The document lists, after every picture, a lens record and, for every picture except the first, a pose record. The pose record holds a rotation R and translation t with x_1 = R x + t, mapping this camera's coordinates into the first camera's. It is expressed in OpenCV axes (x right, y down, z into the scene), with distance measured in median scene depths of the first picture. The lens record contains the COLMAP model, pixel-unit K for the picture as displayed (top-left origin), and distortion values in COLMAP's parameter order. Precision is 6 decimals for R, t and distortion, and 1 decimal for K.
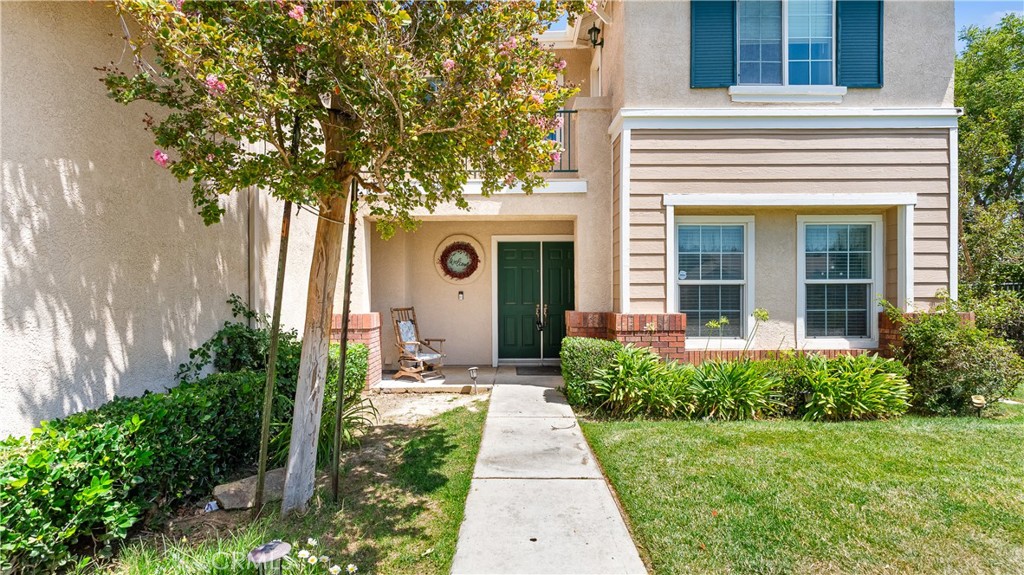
lens RADIAL K [[472.3, 0, 510.1], [0, 472.3, 280.3], [0, 0, 1]] dist [-0.003181, -0.000359]
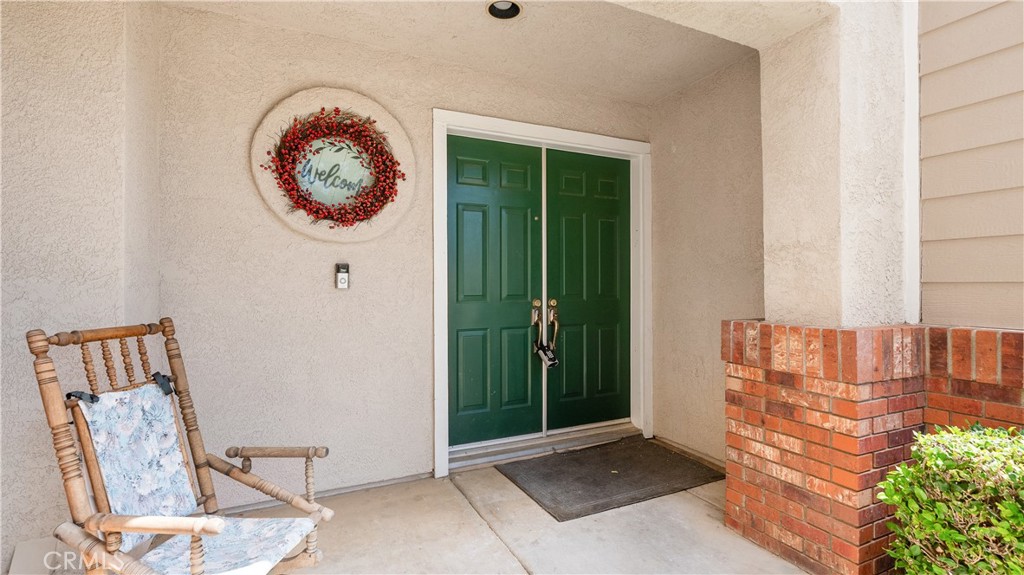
lens RADIAL K [[472.3, 0, 510.1], [0, 472.3, 280.3], [0, 0, 1]] dist [-0.003181, -0.000359]
pose [[0.903193, 0.004375, 0.429213, -0.140316], [-0.013265, 0.999755, 0.017724, 0.027549], [-0.429030, -0.021702, 0.903030, 0.656811]]
